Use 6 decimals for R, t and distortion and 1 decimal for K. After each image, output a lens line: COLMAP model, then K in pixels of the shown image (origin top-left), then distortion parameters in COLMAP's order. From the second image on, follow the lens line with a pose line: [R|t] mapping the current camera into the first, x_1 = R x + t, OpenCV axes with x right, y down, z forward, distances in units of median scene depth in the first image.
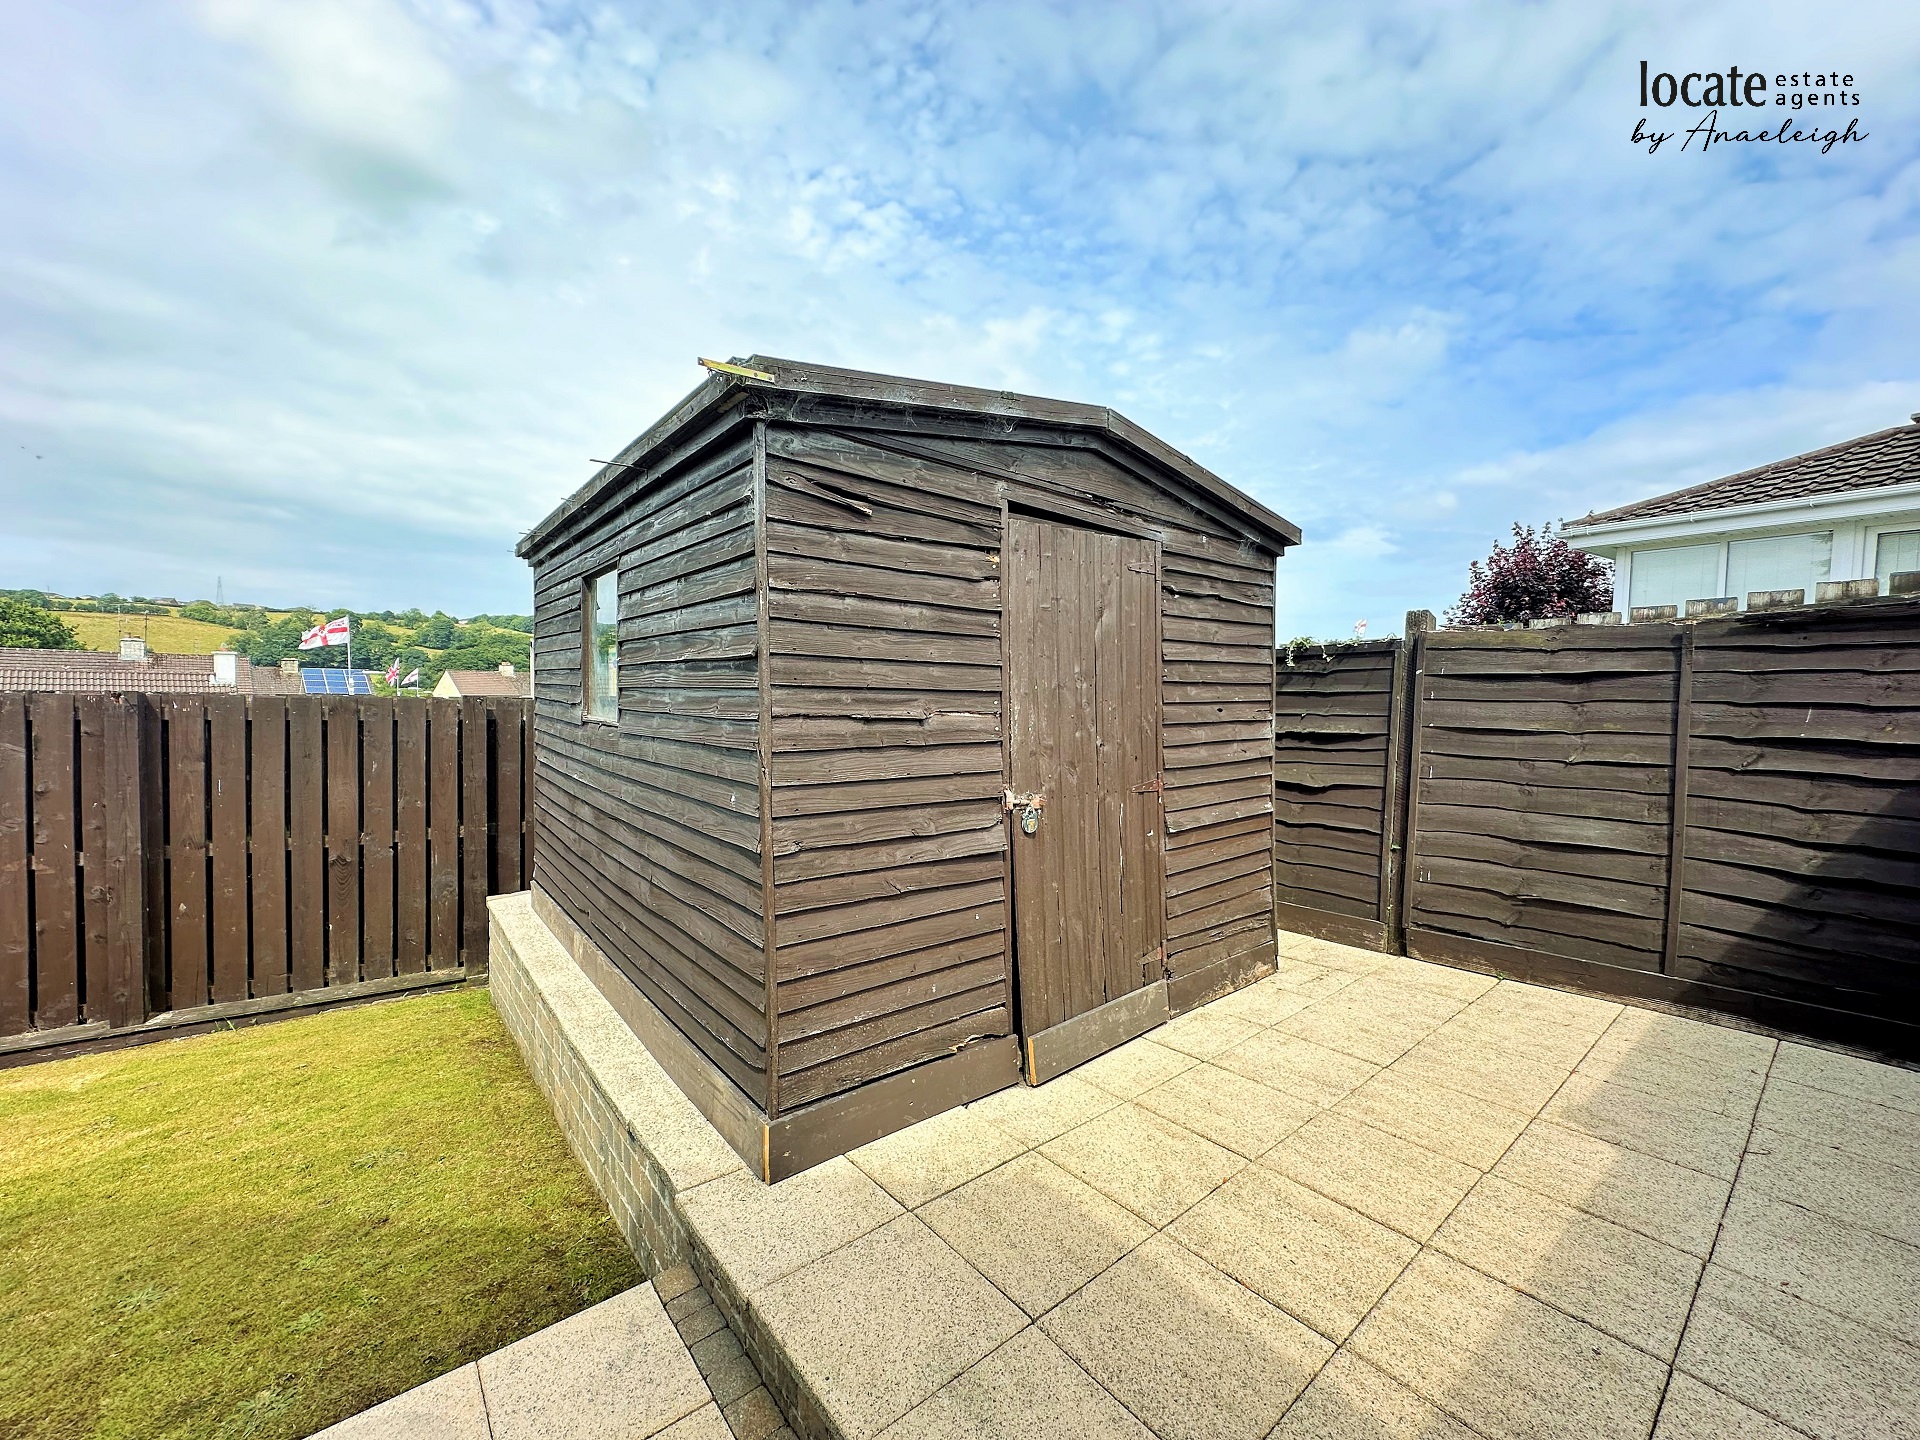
lens RADIAL K [[766.8, 0, 958.7], [0, 766.8, 722.1], [0, 0, 1]] dist [-0.006554, 0.001628]
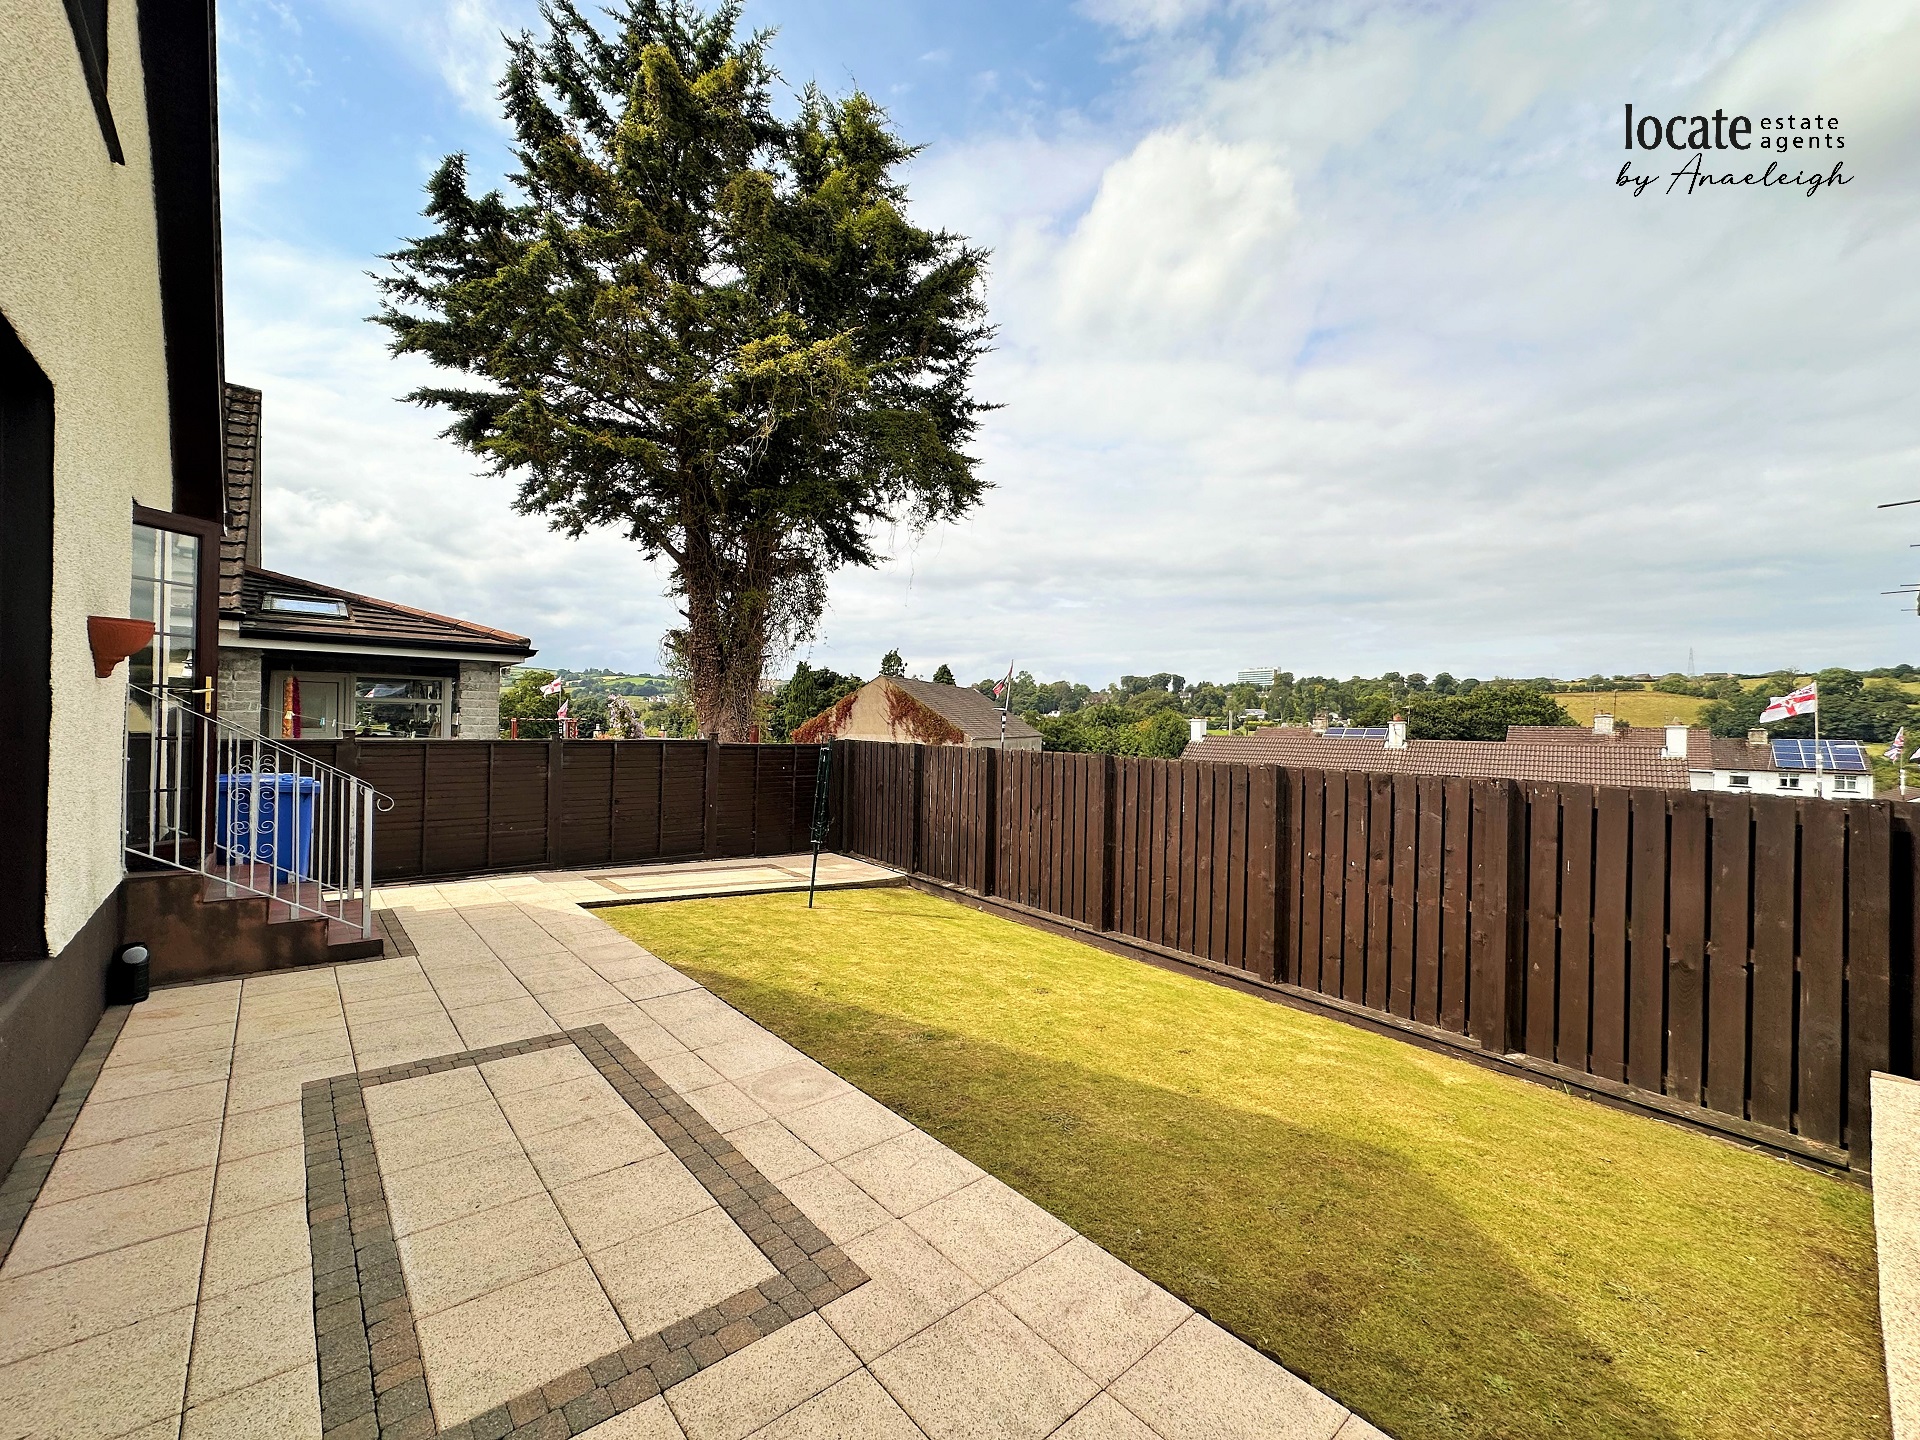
lens RADIAL K [[766.8, 0, 958.7], [0, 766.8, 722.1], [0, 0, 1]] dist [-0.006554, 0.001628]
pose [[0.038965, -0.029201, -0.998814, 0.106408], [-0.062772, 0.997527, -0.031612, -0.033166], [0.997267, 0.063929, 0.037035, 0.062119]]
